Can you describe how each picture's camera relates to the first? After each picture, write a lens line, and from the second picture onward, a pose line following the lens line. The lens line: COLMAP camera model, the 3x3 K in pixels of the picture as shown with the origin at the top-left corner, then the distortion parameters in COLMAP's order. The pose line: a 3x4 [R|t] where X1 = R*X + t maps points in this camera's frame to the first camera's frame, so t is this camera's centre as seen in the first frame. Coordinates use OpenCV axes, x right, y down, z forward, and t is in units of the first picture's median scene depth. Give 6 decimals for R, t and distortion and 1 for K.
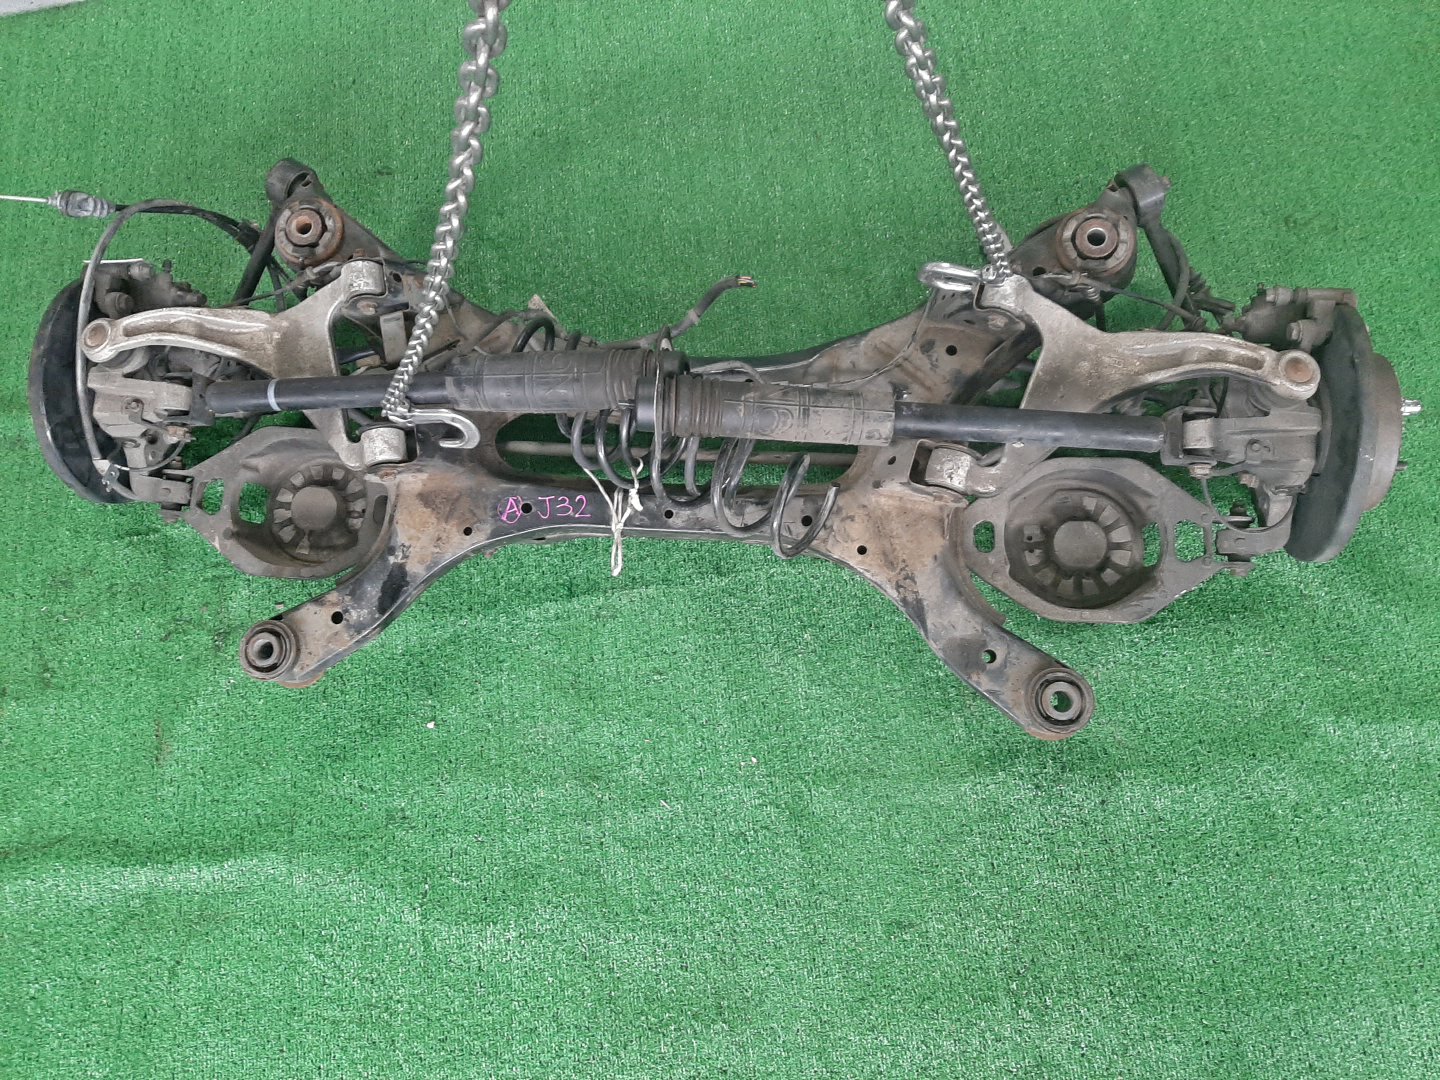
lens RADIAL K [[1122.8, 0, 711.0], [0, 1122.8, 533.2], [0, 0, 1]] dist [0.046867, -0.070991]
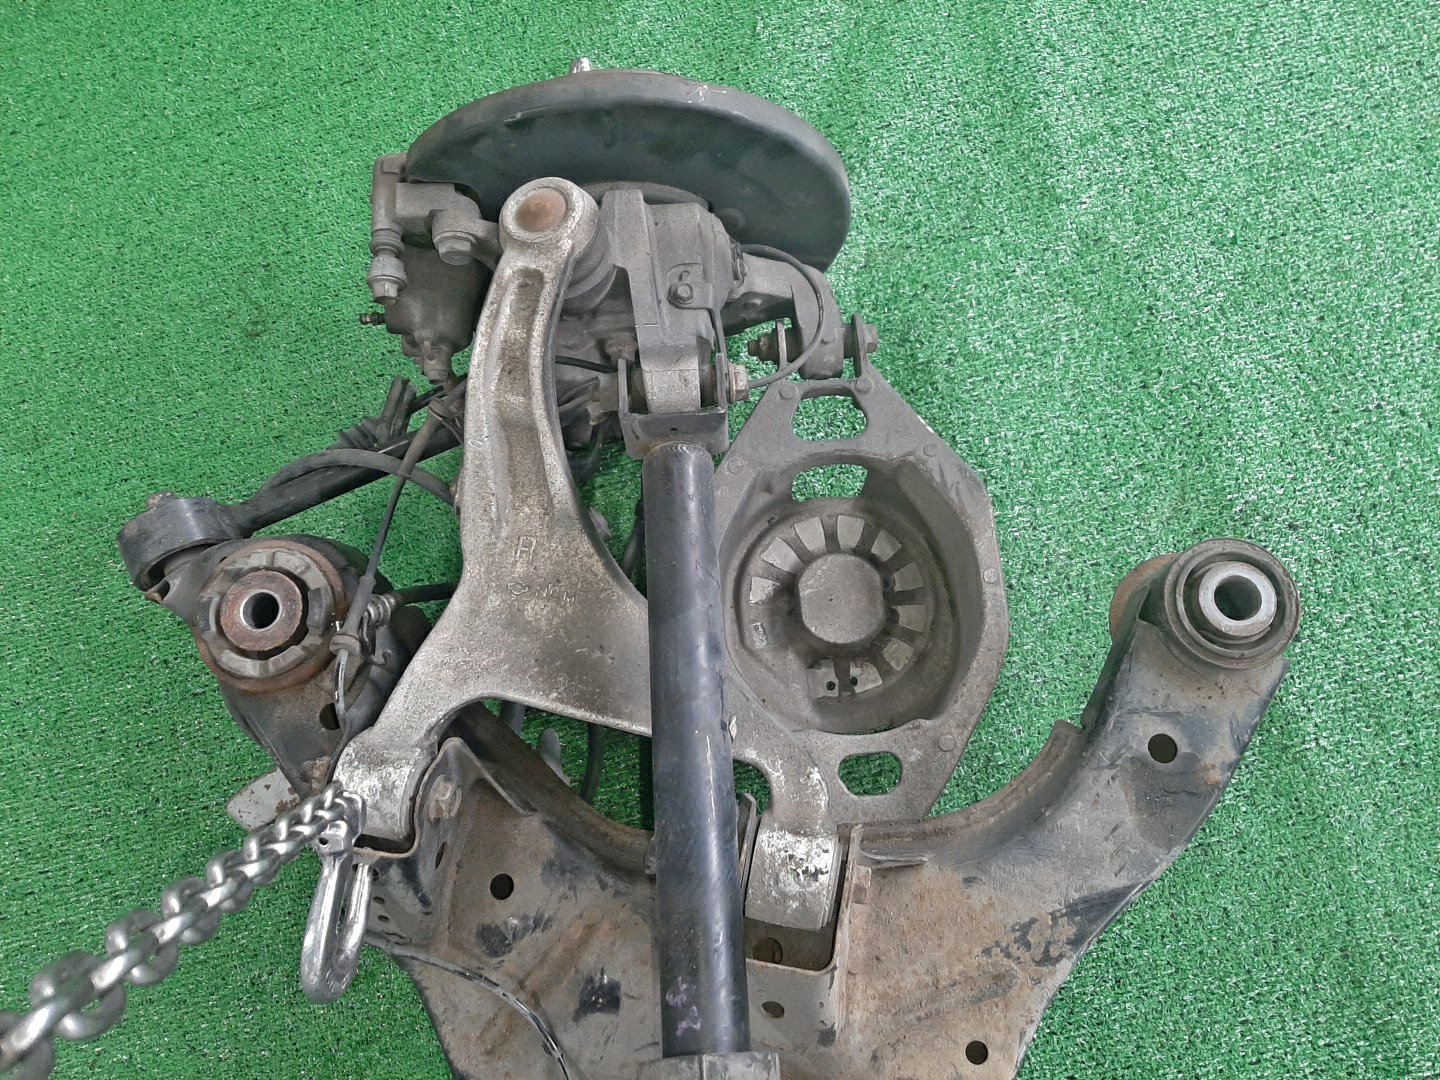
lens RADIAL K [[1122.8, 0, 731.2], [0, 1122.8, 547.3], [0, 0, 1]] dist [0.046867, -0.070991]
pose [[-0.114702, -0.919667, 0.375574, 0.158613], [0.988903, -0.069776, 0.131157, -0.121817], [-0.094414, 0.386450, 0.917465, 0.519322]]
